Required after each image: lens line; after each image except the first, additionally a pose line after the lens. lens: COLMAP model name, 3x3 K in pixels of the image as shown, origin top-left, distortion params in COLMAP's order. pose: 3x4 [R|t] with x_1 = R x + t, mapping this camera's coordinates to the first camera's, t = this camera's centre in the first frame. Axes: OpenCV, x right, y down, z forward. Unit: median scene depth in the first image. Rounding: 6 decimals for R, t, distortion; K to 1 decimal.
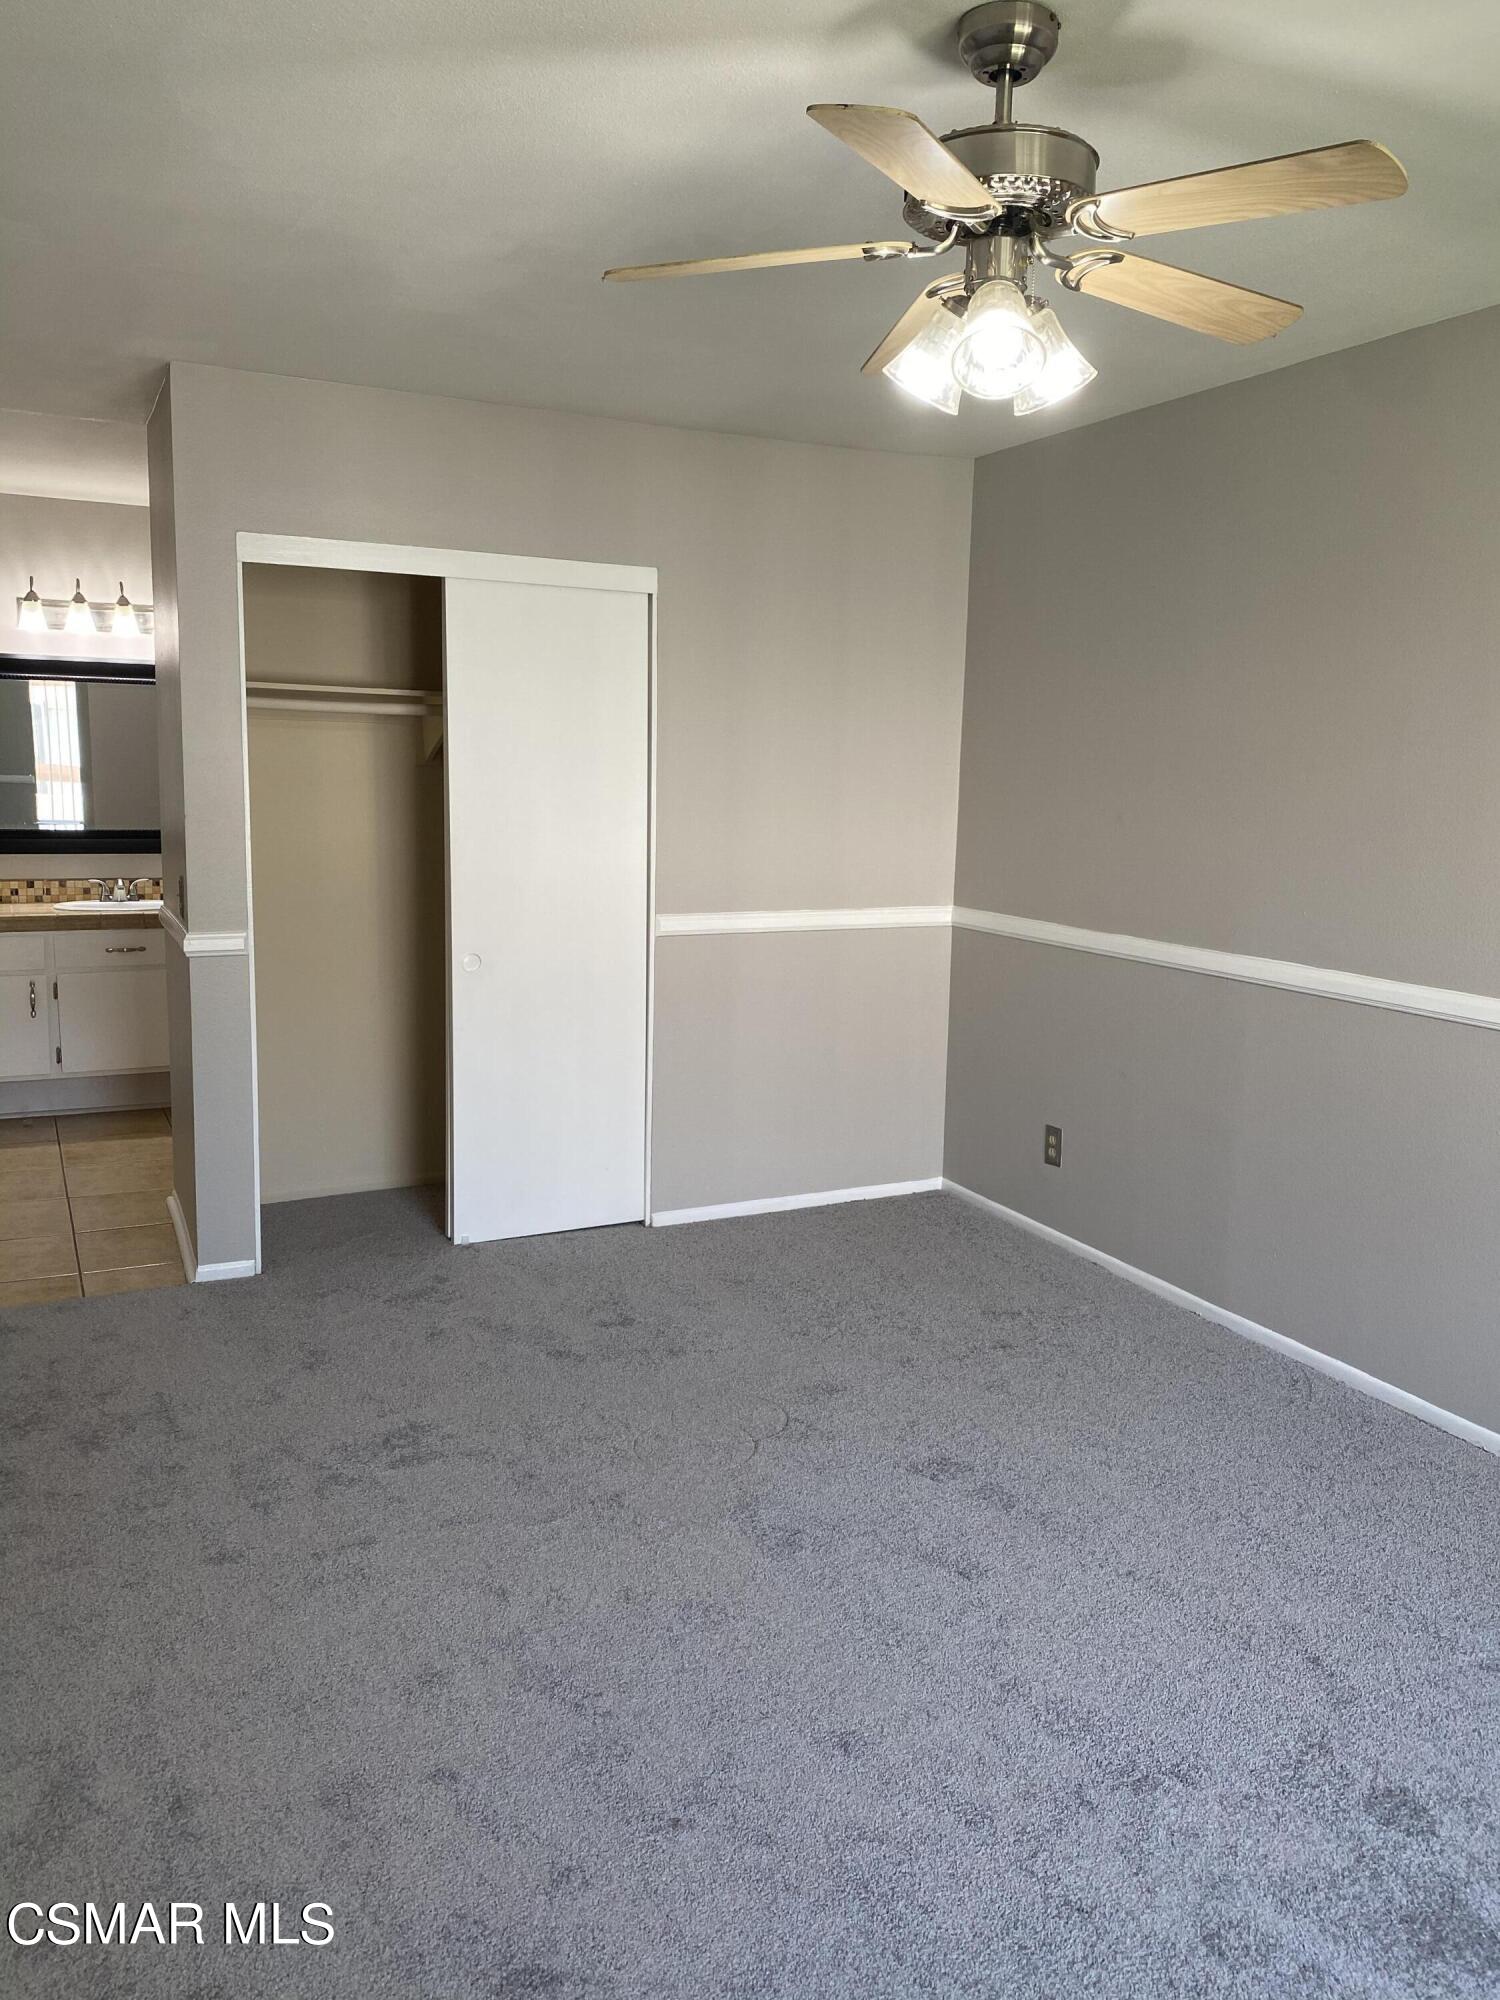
lens RADIAL K [[1527.6, 0, 747.9], [0, 1527.6, 987.2], [0, 0, 1]] dist [0.034676, -0.037138]
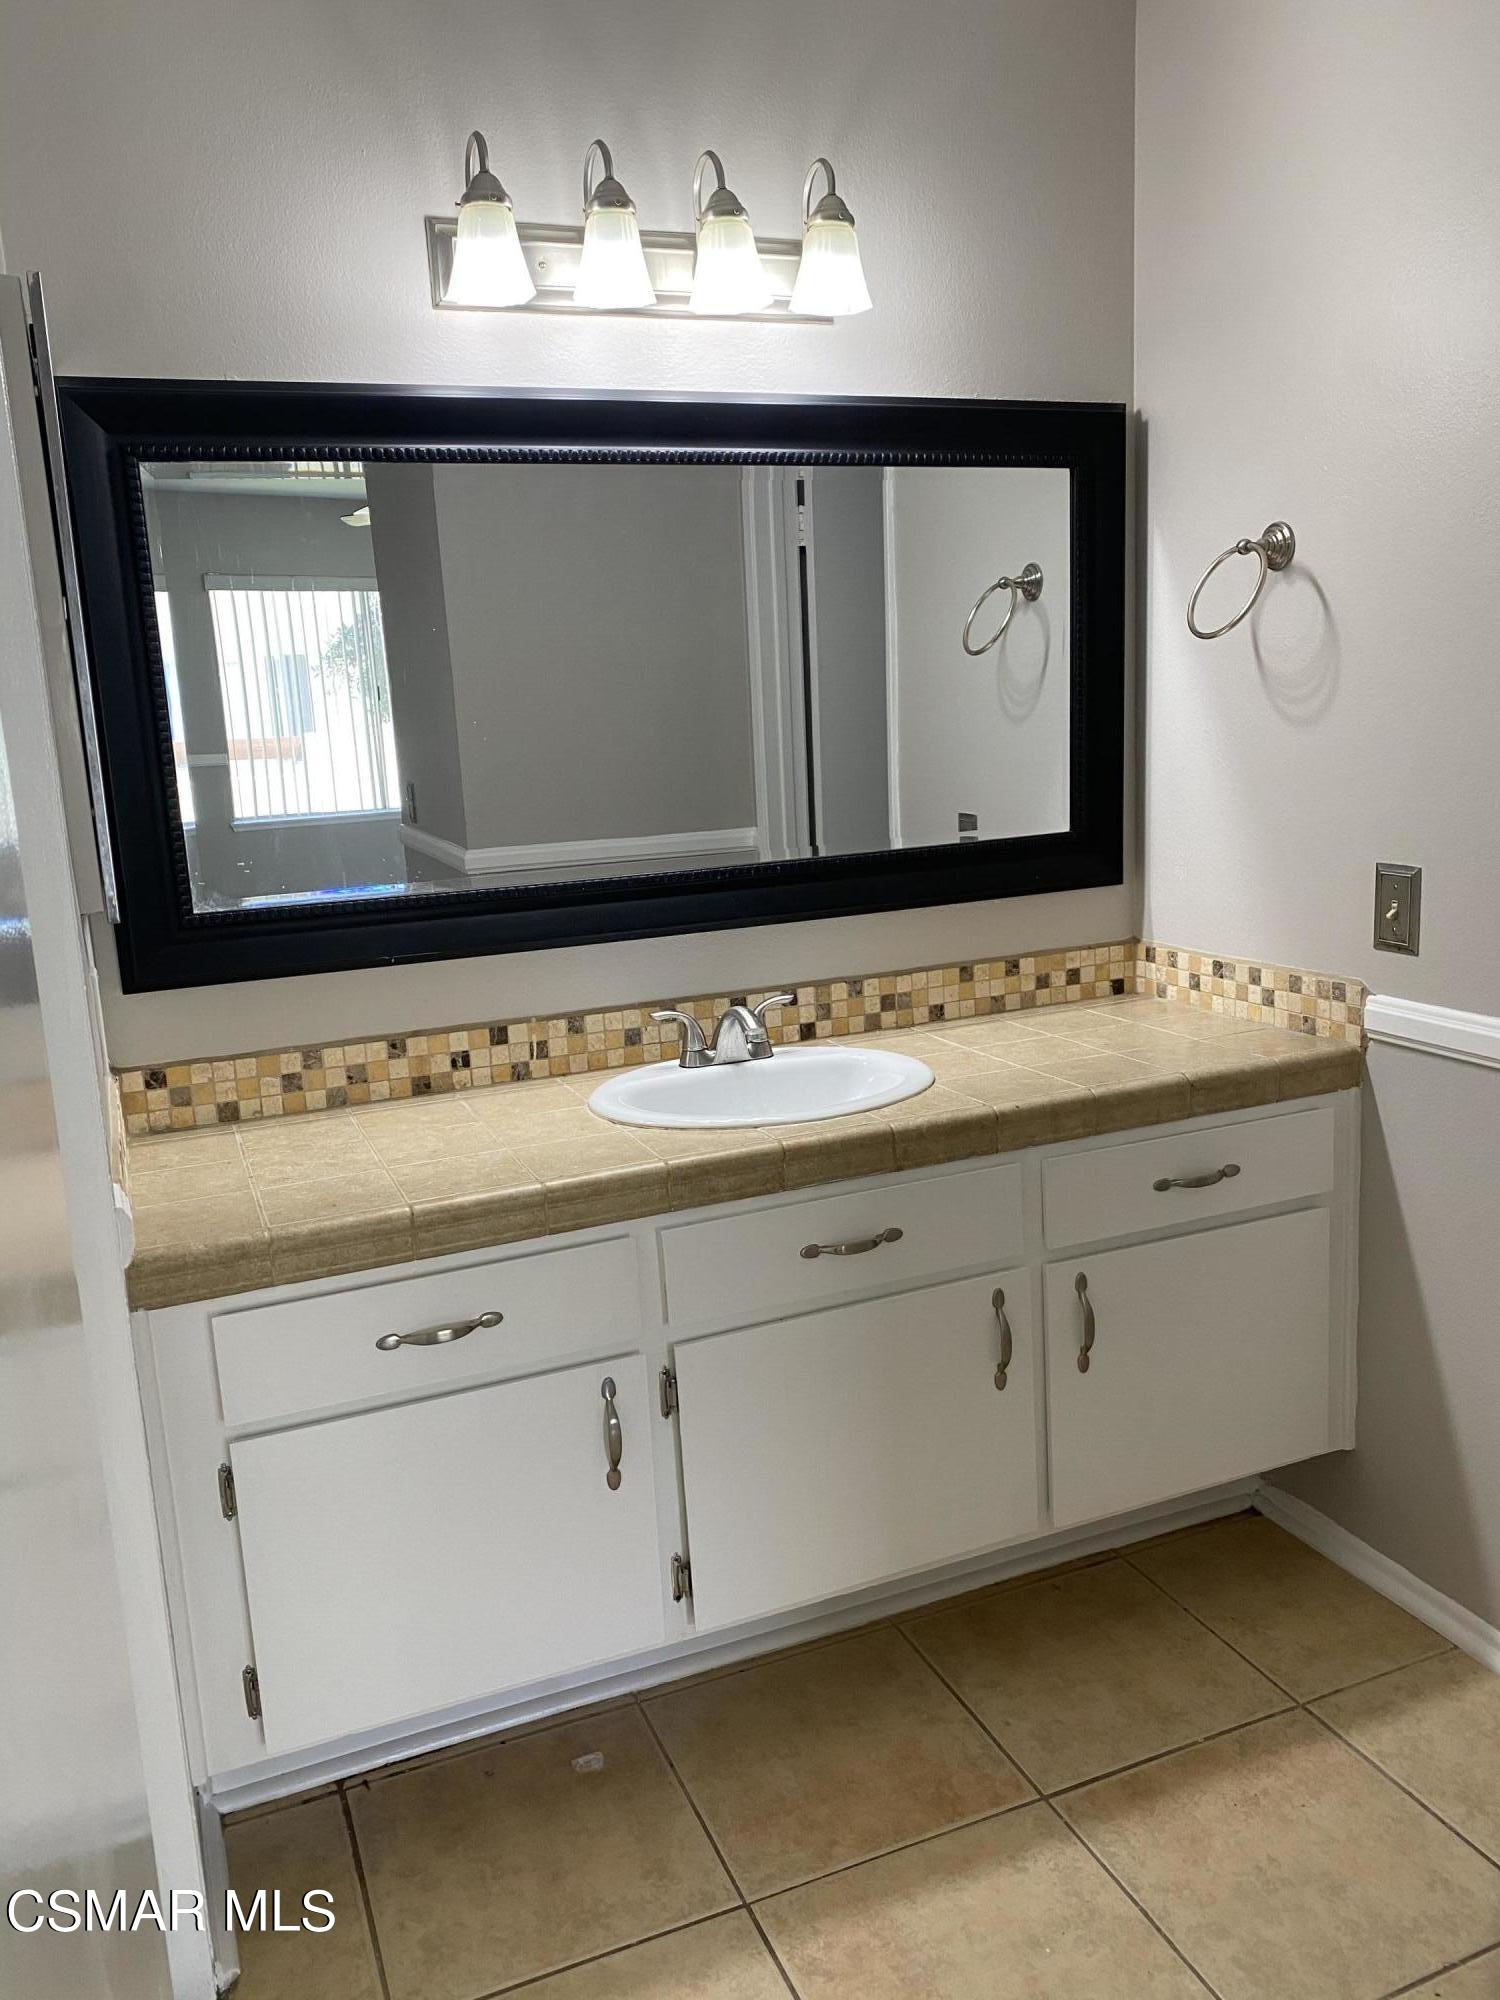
lens RADIAL K [[1527.6, 0, 747.1], [0, 1527.6, 979.0], [0, 0, 1]] dist [0.034676, -0.037138]
pose [[0.994520, -0.065431, -0.081539, -0.376101], [0.068475, 0.997035, 0.035105, -0.089169], [0.079000, -0.040496, 0.996052, 0.638197]]
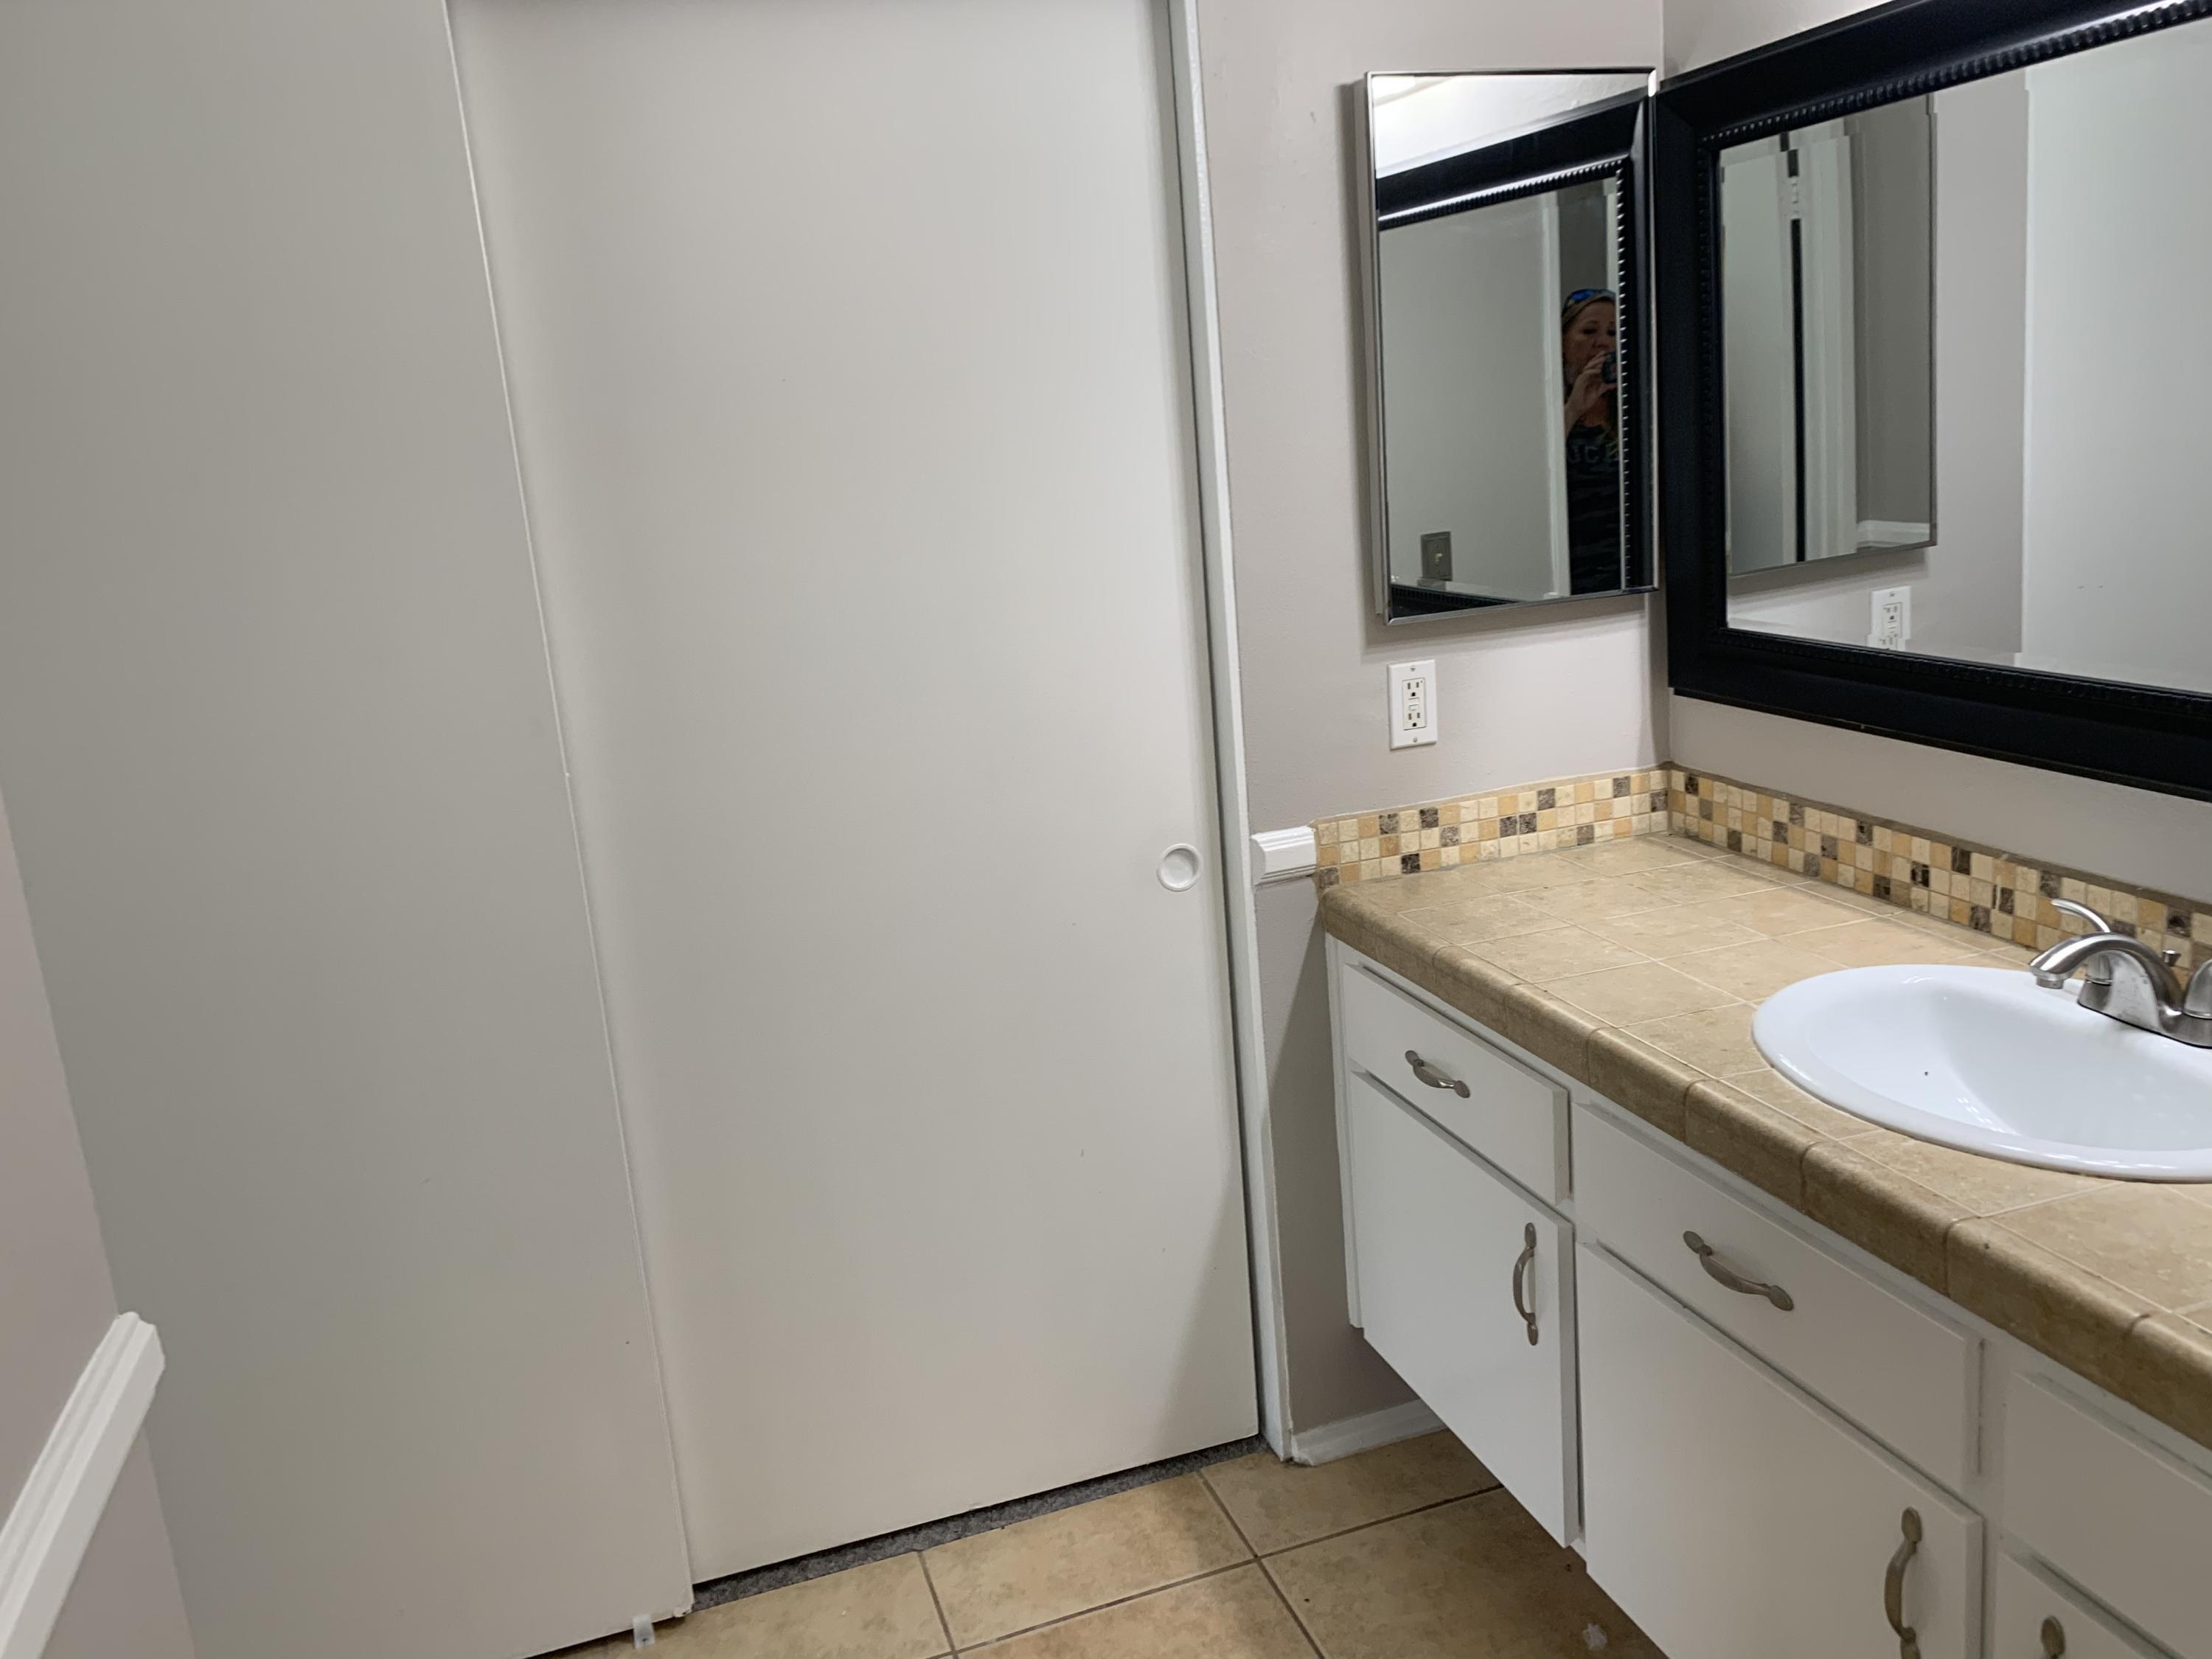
lens RADIAL K [[1689.5, 0, 1108.1], [0, 1689.5, 823.1], [0, 0, 1]] dist [0.034676, -0.037138]
pose [[-0.135311, 0.212029, -0.967851, -0.156581], [-0.066637, 0.972675, 0.222402, -0.129996], [0.988560, 0.094588, -0.117484, 0.884085]]
